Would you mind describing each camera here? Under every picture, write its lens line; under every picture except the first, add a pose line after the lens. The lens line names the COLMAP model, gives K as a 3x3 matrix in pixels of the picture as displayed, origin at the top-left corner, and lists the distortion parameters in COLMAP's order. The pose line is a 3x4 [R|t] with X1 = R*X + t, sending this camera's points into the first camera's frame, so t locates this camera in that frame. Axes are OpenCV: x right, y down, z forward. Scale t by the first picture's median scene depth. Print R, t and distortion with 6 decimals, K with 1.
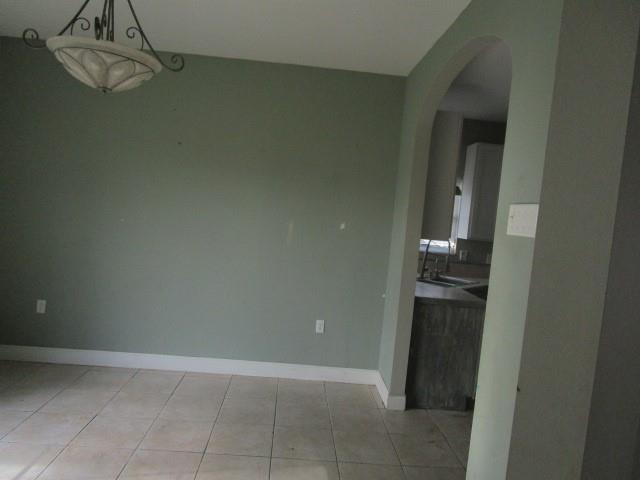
lens RADIAL K [[459.1, 0, 319.2], [0, 459.1, 240.4], [0, 0, 1]] dist [-0.013009, -0.004671]
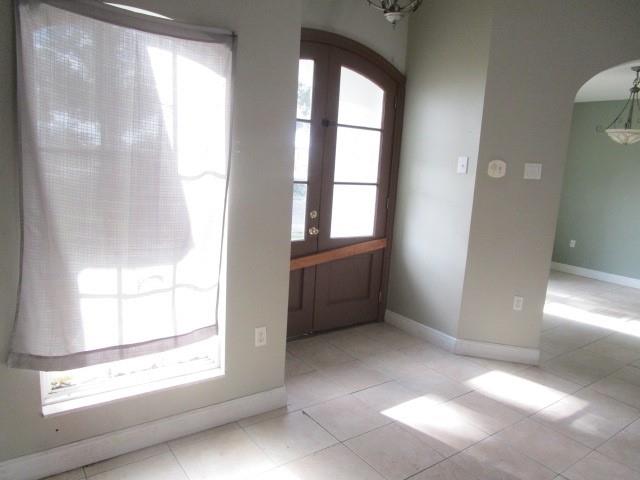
lens RADIAL K [[459.1, 0, 321.8], [0, 459.1, 238.4], [0, 0, 1]] dist [-0.013009, -0.004671]
pose [[0.559279, 0.085387, -0.824570, 0.564978], [-0.075862, 0.995779, 0.051661, 0.156425], [0.825501, 0.033661, 0.563396, -1.410776]]
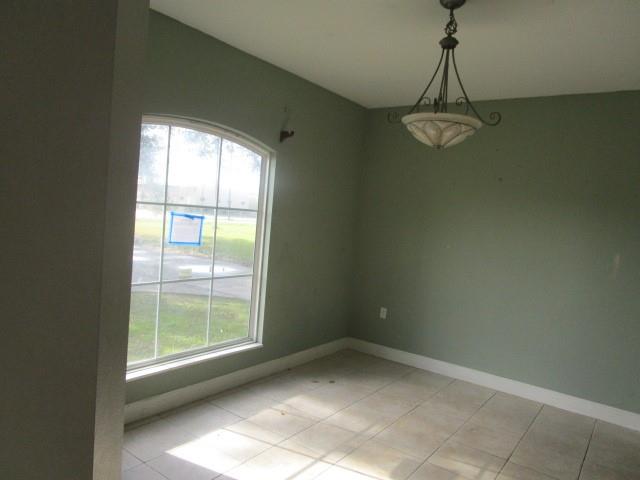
lens RADIAL K [[459.1, 0, 321.1], [0, 459.1, 240.3], [0, 0, 1]] dist [-0.013009, -0.004671]
pose [[0.778366, 0.018116, -0.627549, 0.082155], [-0.062230, 0.996887, -0.048407, 0.023206], [0.624719, 0.076731, 0.777071, -0.177374]]
